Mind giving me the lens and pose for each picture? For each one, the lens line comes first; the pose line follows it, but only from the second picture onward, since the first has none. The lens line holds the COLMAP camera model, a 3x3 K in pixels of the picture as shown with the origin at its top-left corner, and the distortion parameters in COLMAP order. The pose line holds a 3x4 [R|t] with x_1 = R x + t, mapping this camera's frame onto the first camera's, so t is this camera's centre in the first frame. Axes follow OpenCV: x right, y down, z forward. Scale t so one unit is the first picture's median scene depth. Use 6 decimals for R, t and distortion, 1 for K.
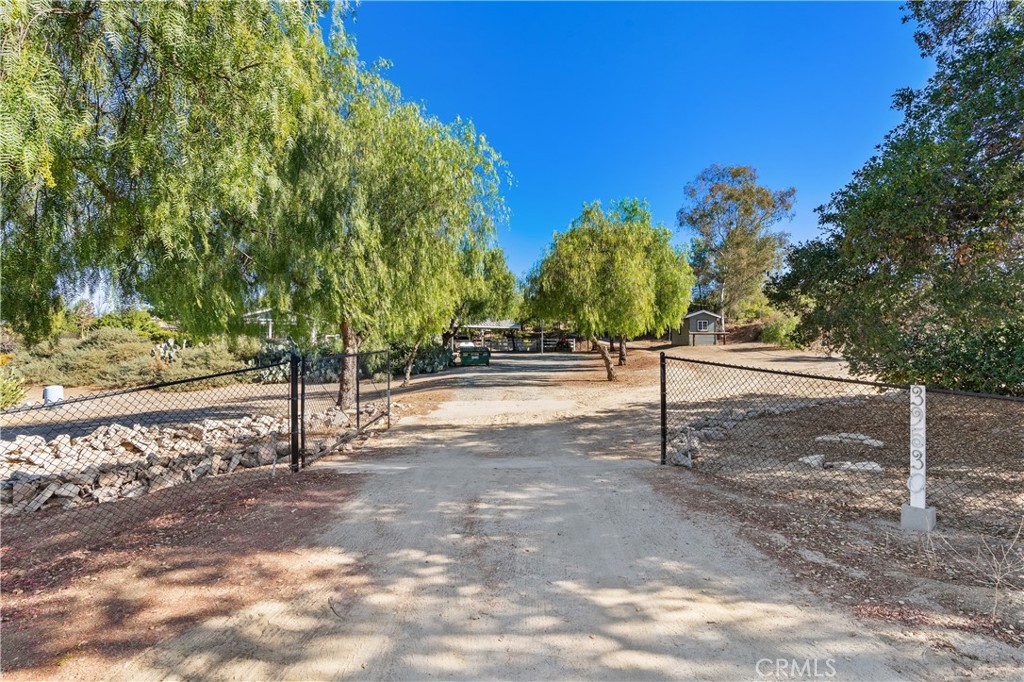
lens RADIAL K [[470.6, 0, 509.9], [0, 470.6, 335.5], [0, 0, 1]] dist [0.000829, 0.000816]
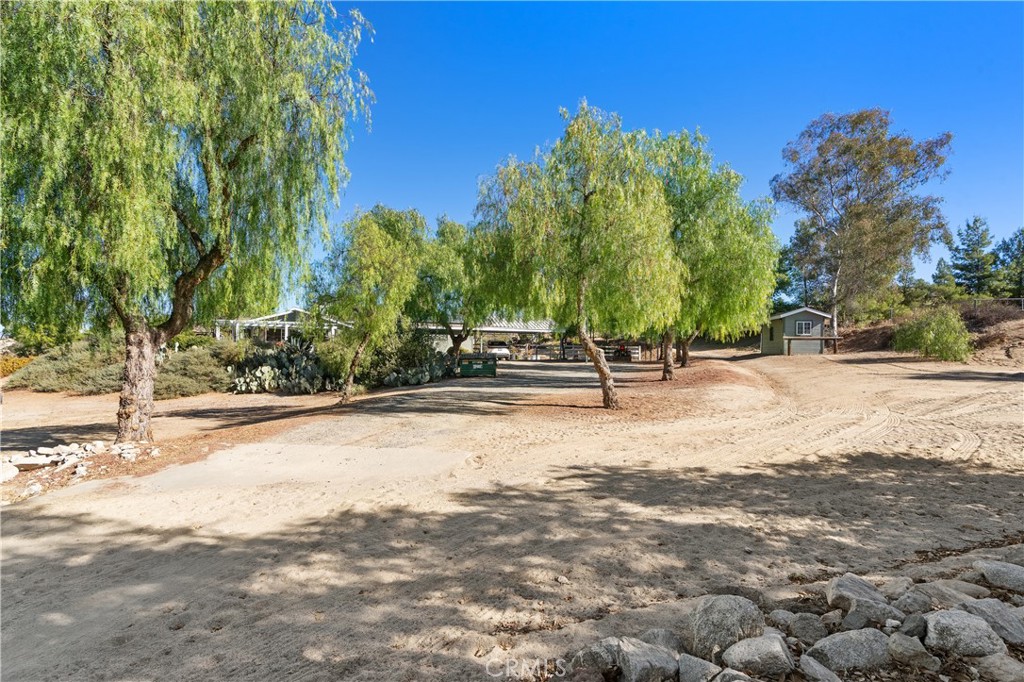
lens RADIAL K [[470.6, 0, 513.8], [0, 470.6, 352.0], [0, 0, 1]] dist [0.000829, 0.000816]
pose [[0.982794, 0.008379, -0.184513, 0.102121], [-0.005738, 0.999873, 0.014845, 0.008620], [0.184614, -0.013531, 0.982718, 0.193706]]
